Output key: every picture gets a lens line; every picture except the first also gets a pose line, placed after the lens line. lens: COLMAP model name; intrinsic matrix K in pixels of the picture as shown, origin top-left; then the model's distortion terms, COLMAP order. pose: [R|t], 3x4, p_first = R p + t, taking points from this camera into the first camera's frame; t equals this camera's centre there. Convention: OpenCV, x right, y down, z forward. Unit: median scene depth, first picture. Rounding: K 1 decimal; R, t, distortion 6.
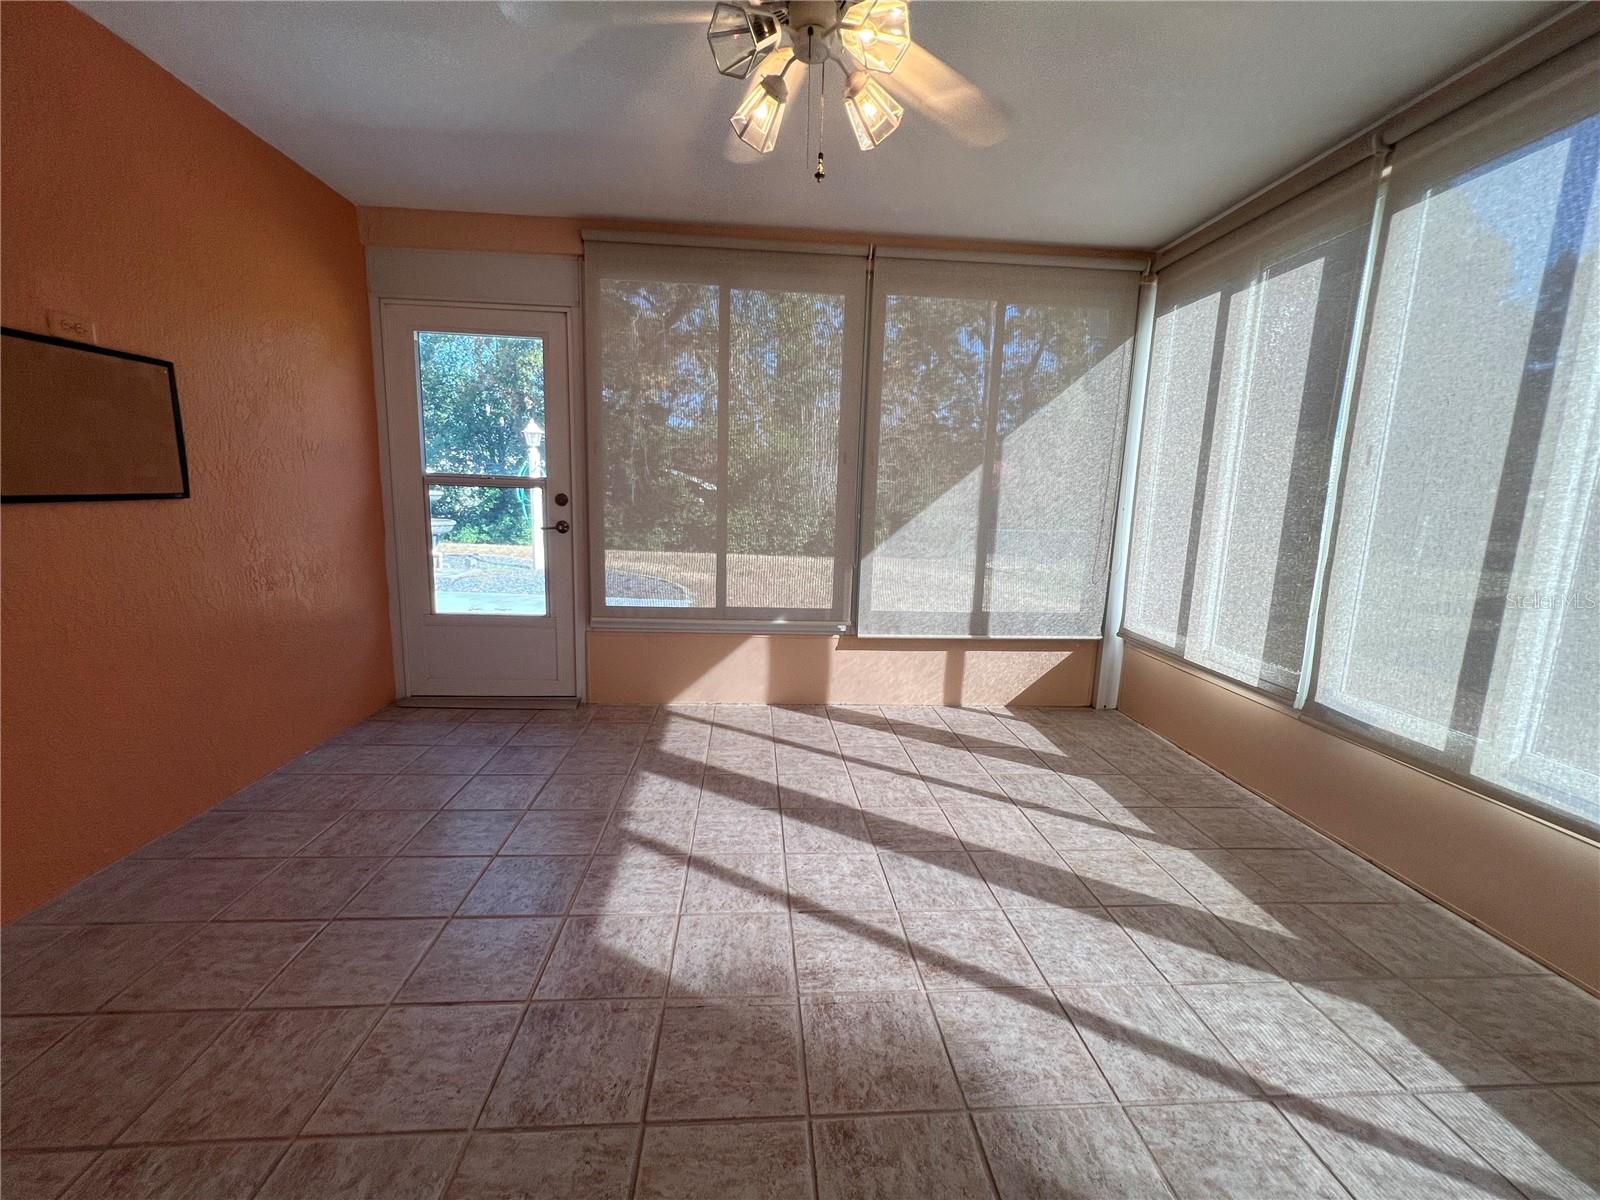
lens RADIAL K [[645.9, 0, 802.5], [0, 645.9, 598.0], [0, 0, 1]] dist [-0.000002, 0.000016]
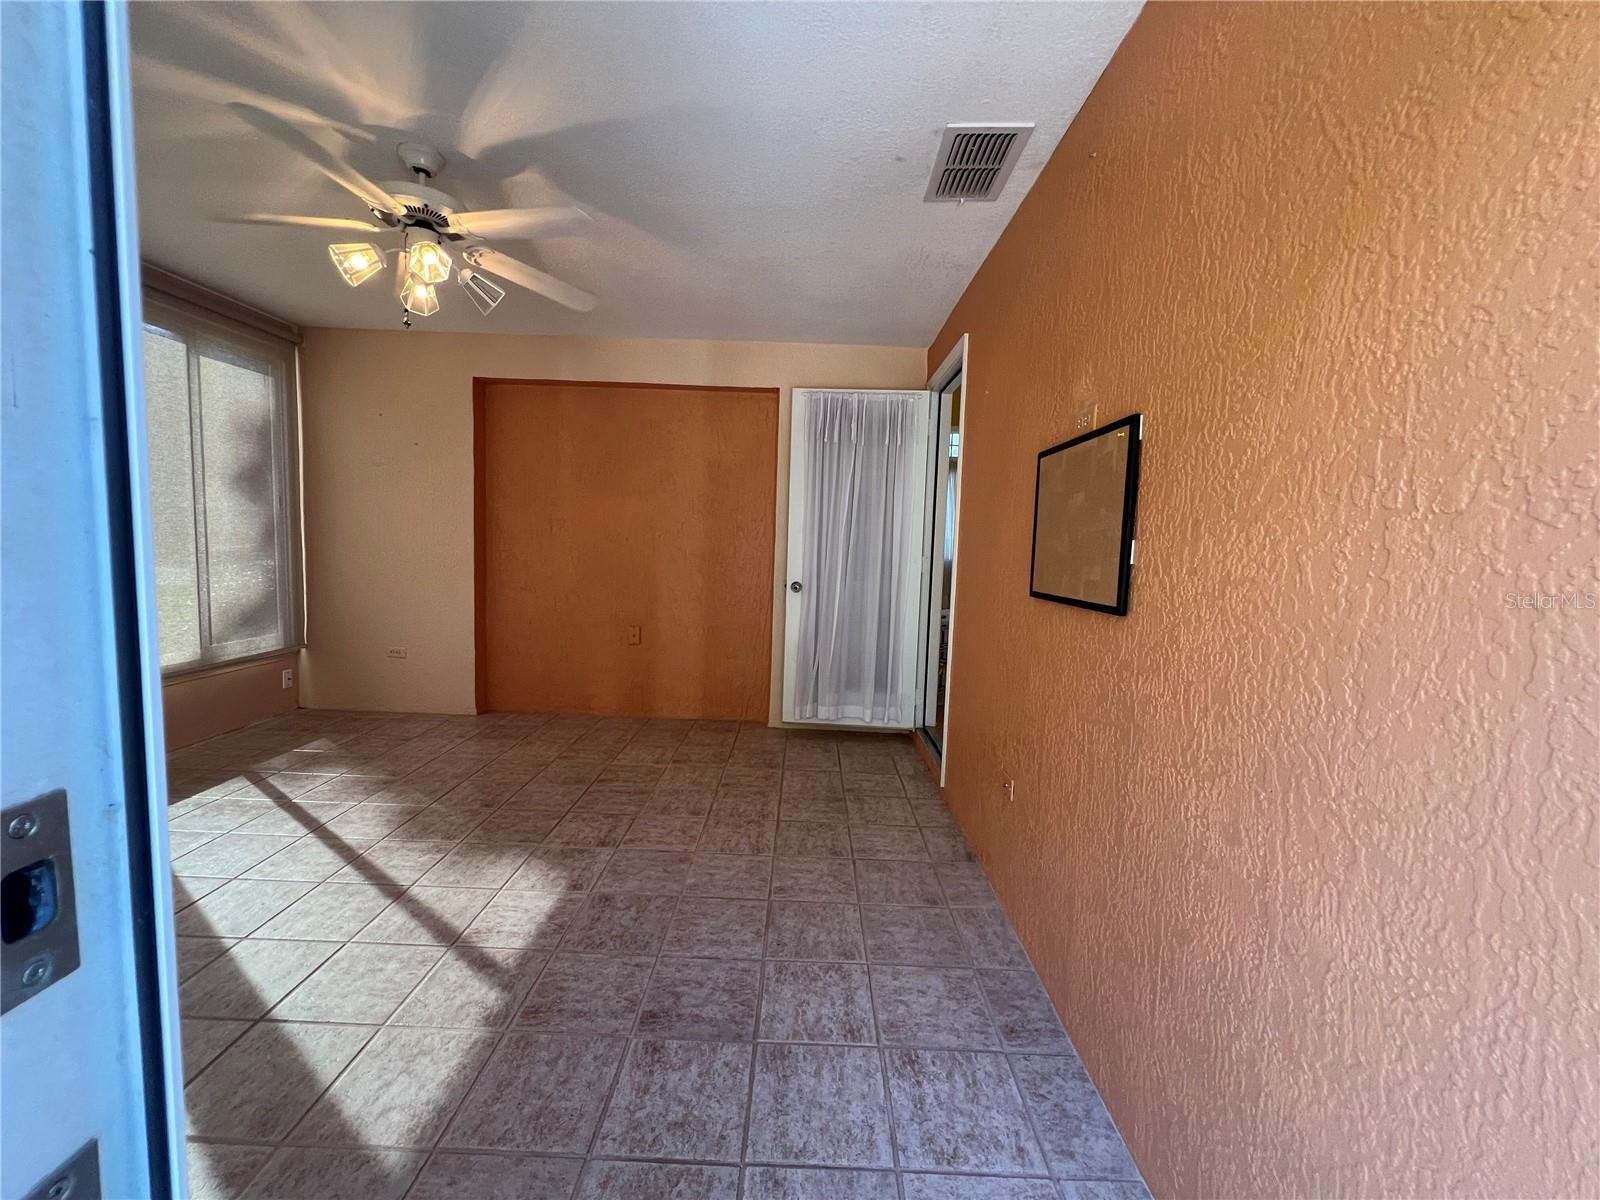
lens RADIAL K [[639.2, 0, 800.2], [0, 639.2, 597.8], [0, 0, 1]] dist [-0.001009, 0.000179]
pose [[-0.993723, -0.075039, 0.082971, -0.730633], [-0.052180, 0.966950, 0.249570, -0.339287], [-0.098956, 0.243674, -0.964796, 1.774586]]
